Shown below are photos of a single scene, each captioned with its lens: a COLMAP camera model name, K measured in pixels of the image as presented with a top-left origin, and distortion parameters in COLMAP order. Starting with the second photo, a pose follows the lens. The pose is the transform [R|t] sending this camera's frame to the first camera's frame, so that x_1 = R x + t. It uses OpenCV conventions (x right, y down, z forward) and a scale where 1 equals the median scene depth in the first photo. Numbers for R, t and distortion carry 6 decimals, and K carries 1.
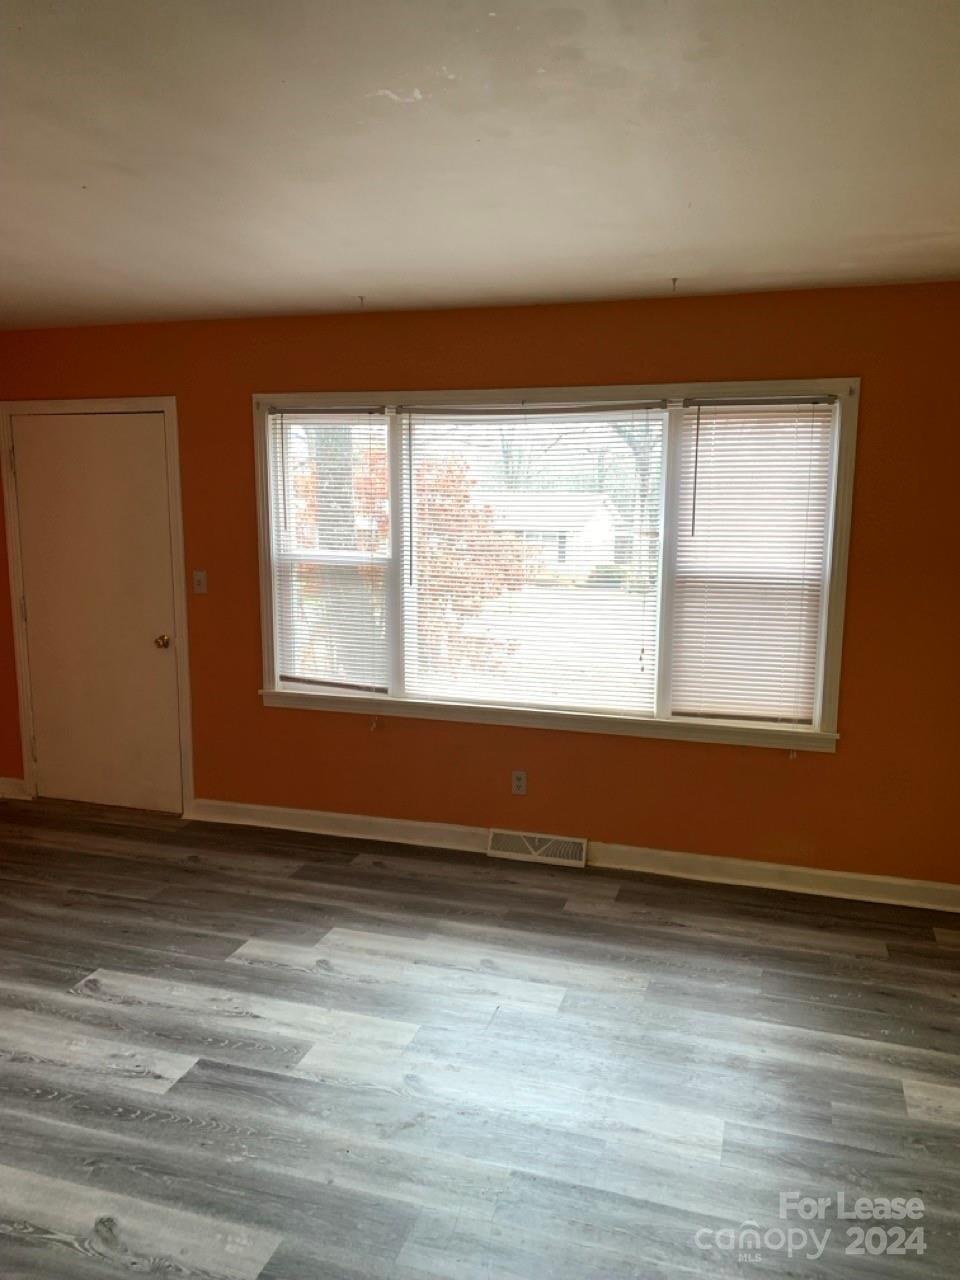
lens RADIAL K [[970.4, 0, 480.0], [0, 970.4, 640.0], [0, 0, 1]] dist [0.026140, 0.007017]
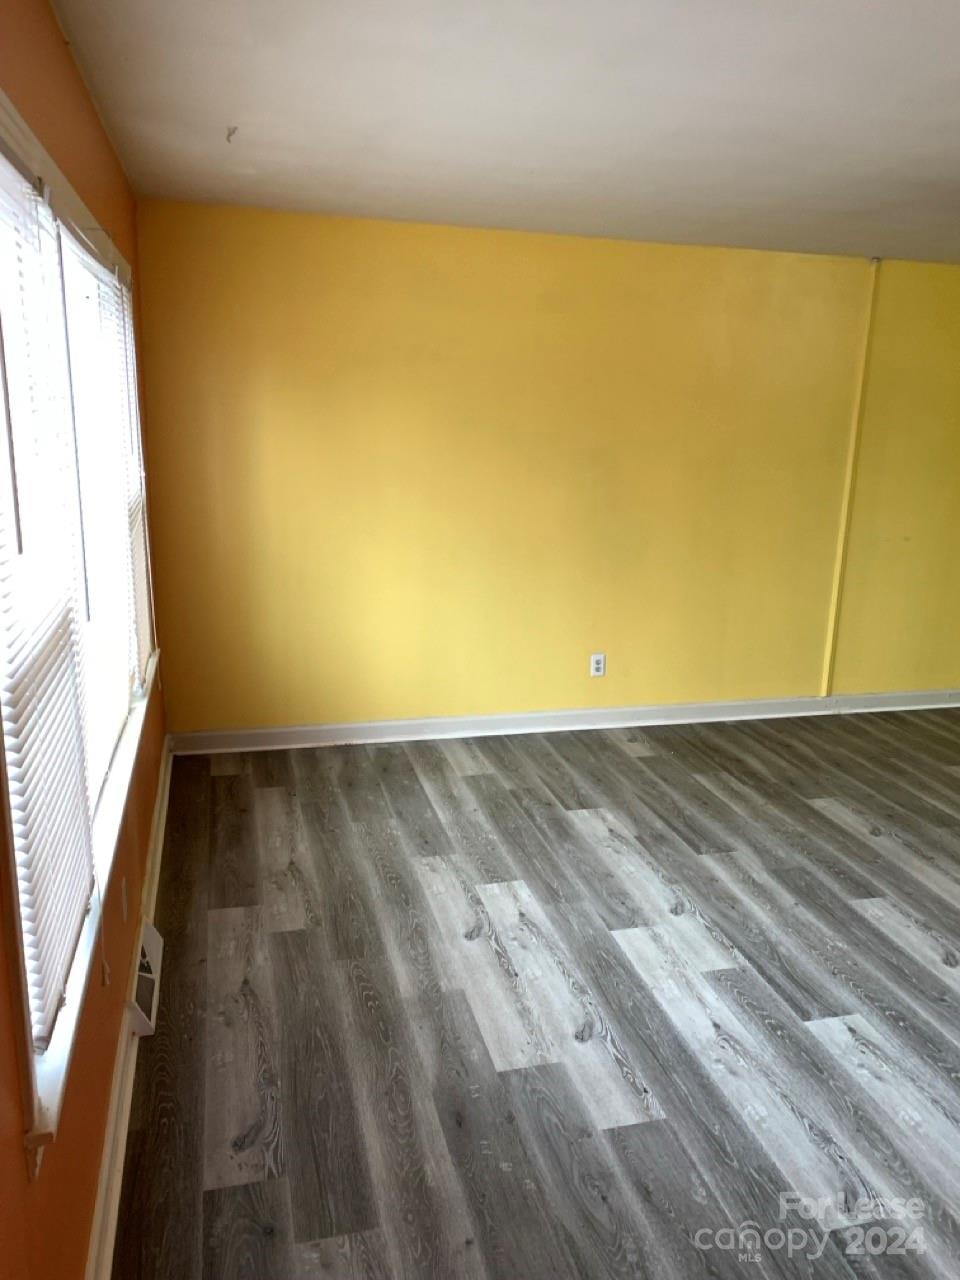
lens RADIAL K [[970.4, 0, 480.0], [0, 970.4, 640.0], [0, 0, 1]] dist [0.026140, 0.007017]
pose [[-0.528297, -0.231527, 0.816883, -0.729089], [0.099039, 0.938731, 0.330113, -0.248352], [-0.843263, 0.255301, -0.472999, 1.449102]]
